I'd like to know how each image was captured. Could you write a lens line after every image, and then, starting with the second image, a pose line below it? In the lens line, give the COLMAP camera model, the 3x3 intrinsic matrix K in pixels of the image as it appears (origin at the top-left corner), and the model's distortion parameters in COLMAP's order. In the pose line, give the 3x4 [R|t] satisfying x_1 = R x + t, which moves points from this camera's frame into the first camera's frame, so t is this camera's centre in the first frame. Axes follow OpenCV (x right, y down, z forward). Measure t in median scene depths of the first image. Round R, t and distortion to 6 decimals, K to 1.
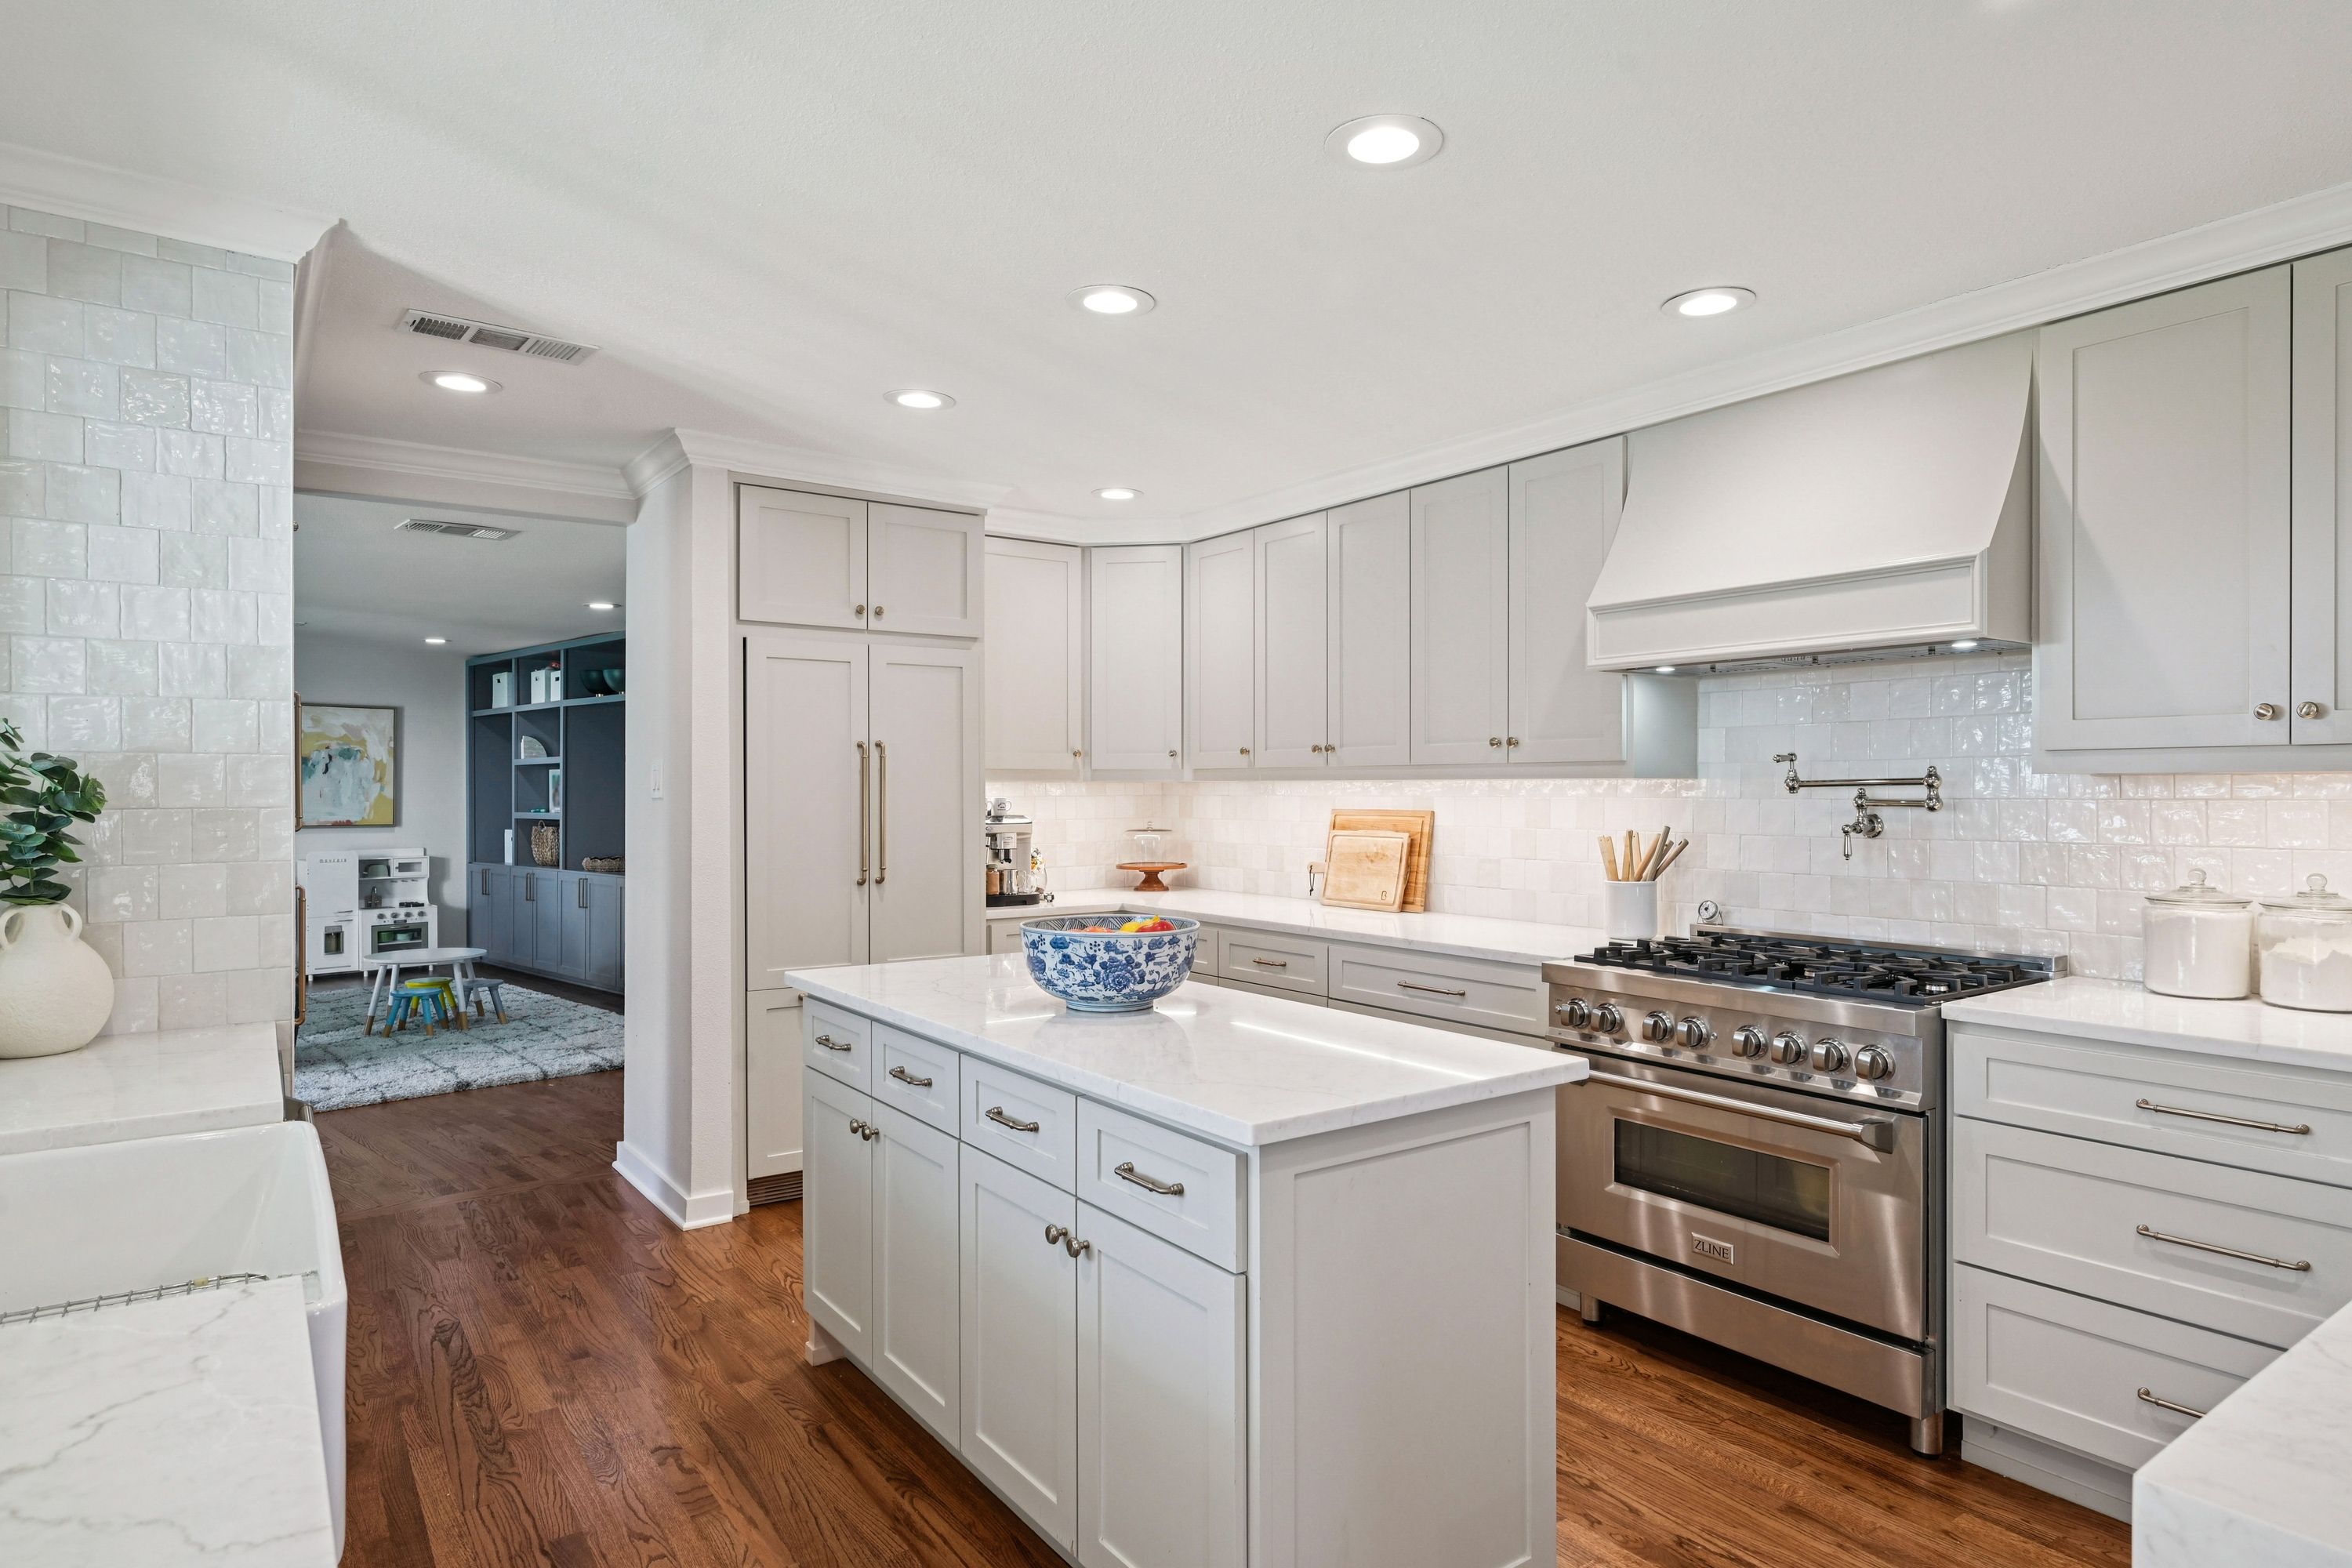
lens RADIAL K [[1312.2, 0, 1193.2], [0, 1312.2, 790.0], [0, 0, 1]] dist [-0.003491, -0.001210]
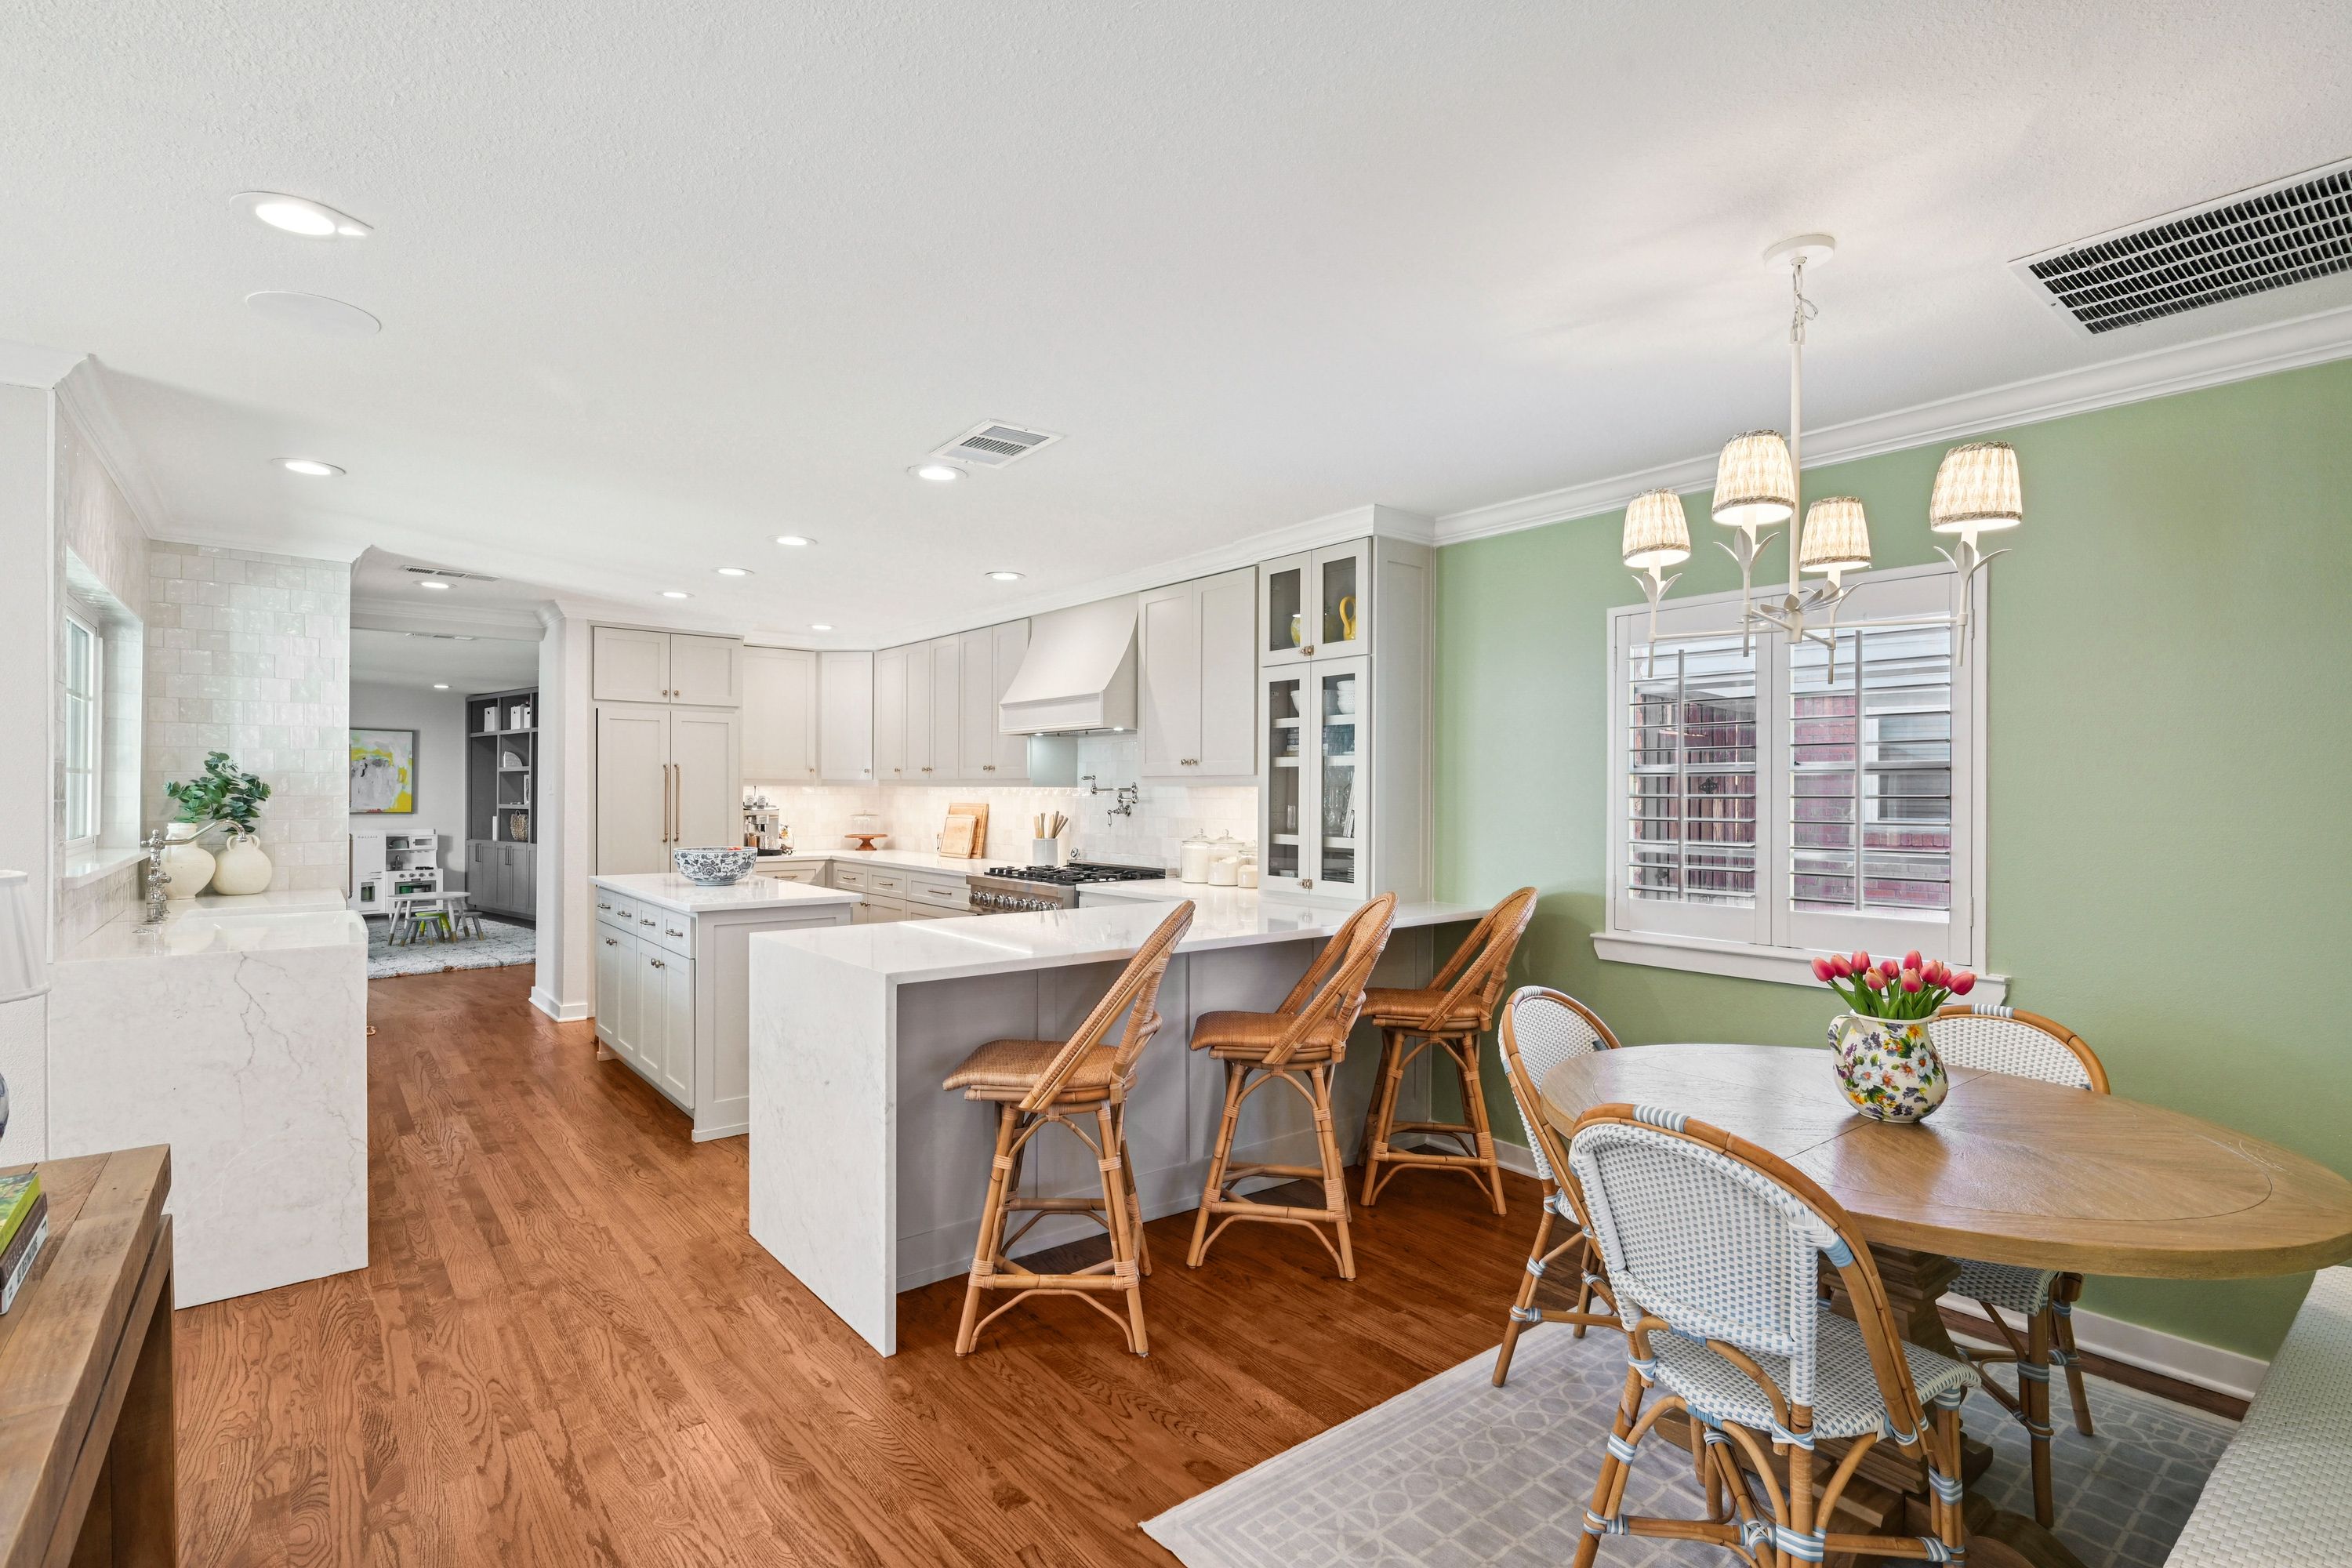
lens RADIAL K [[1114.2, 0, 1191.3], [0, 1114.2, 791.8], [0, 0, 1]] dist [-0.002638, -0.000017]
pose [[0.998443, 0.006423, 0.055415, 0.375948], [-0.006388, 0.999979, -0.000803, -0.001399], [-0.055419, 0.000448, 0.998463, -0.569059]]
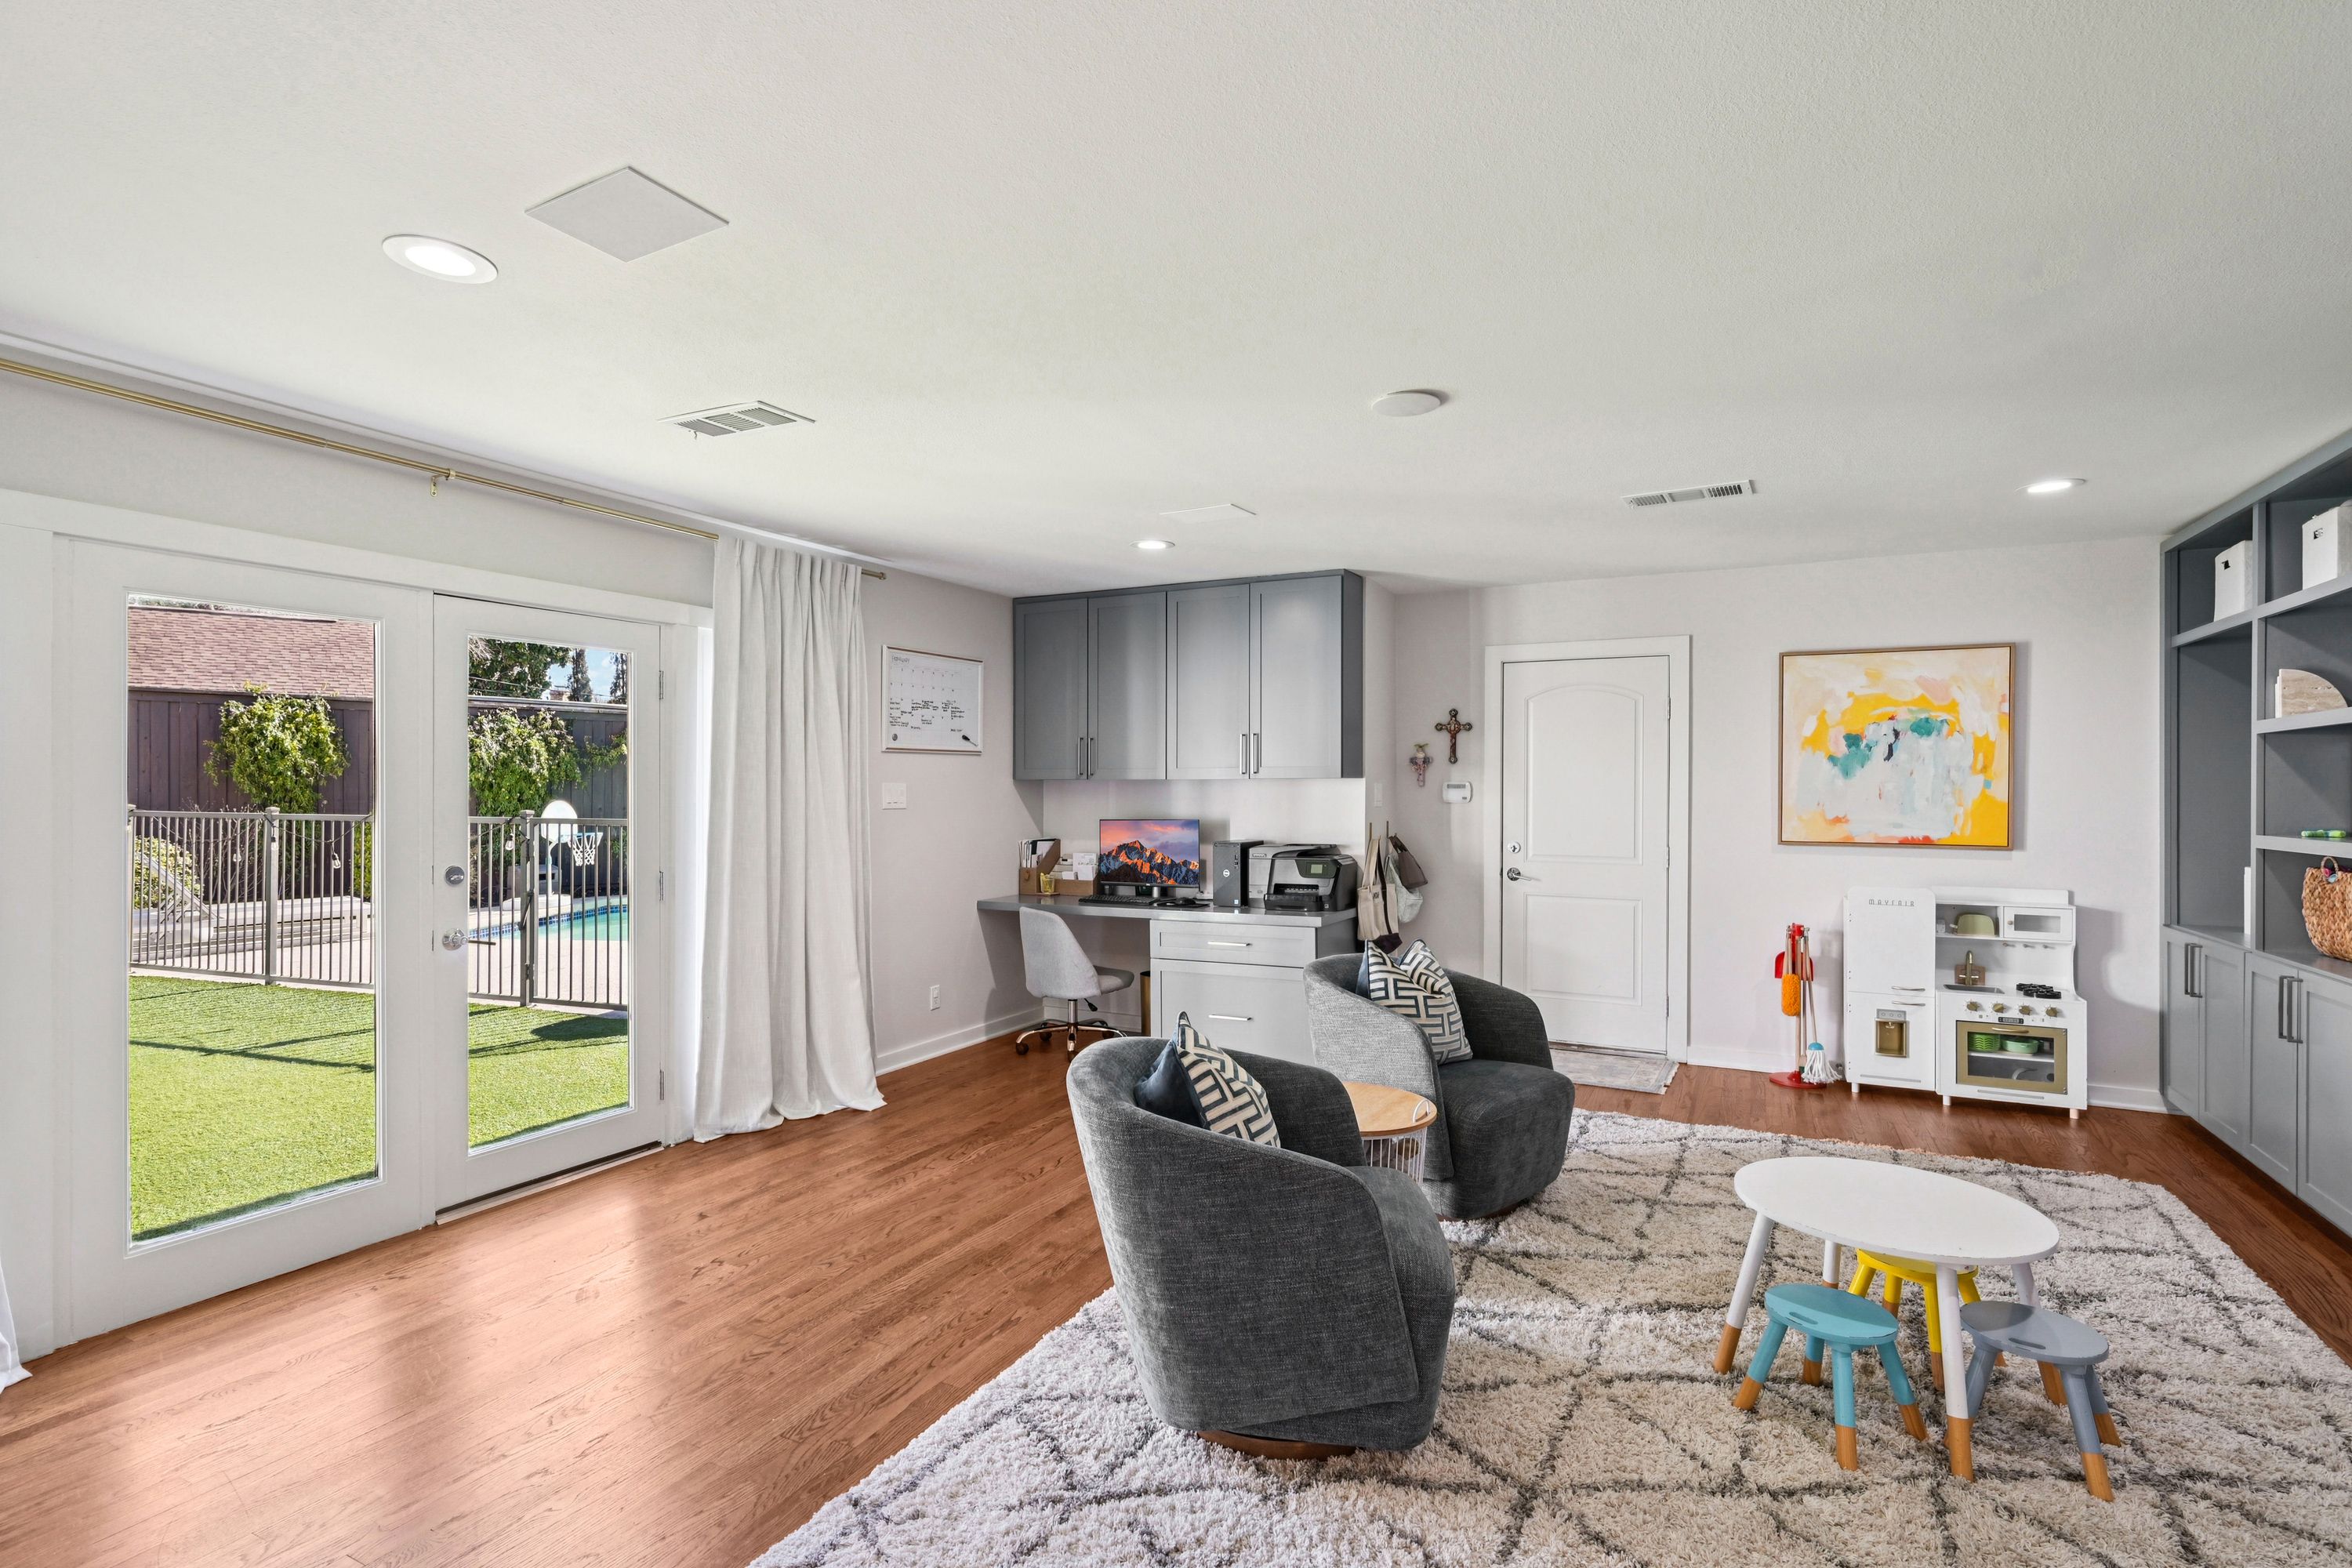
lens RADIAL K [[1102.2, 0, 1179.2], [0, 1102.2, 794.9], [0, 0, 1]] dist [0.002192, -0.001075]
pose [[0.256929, 0.005380, -0.966415, -0.510465], [-0.001660, 0.999985, 0.005125, 0.003582], [0.966429, 0.000287, 0.256934, 1.134747]]
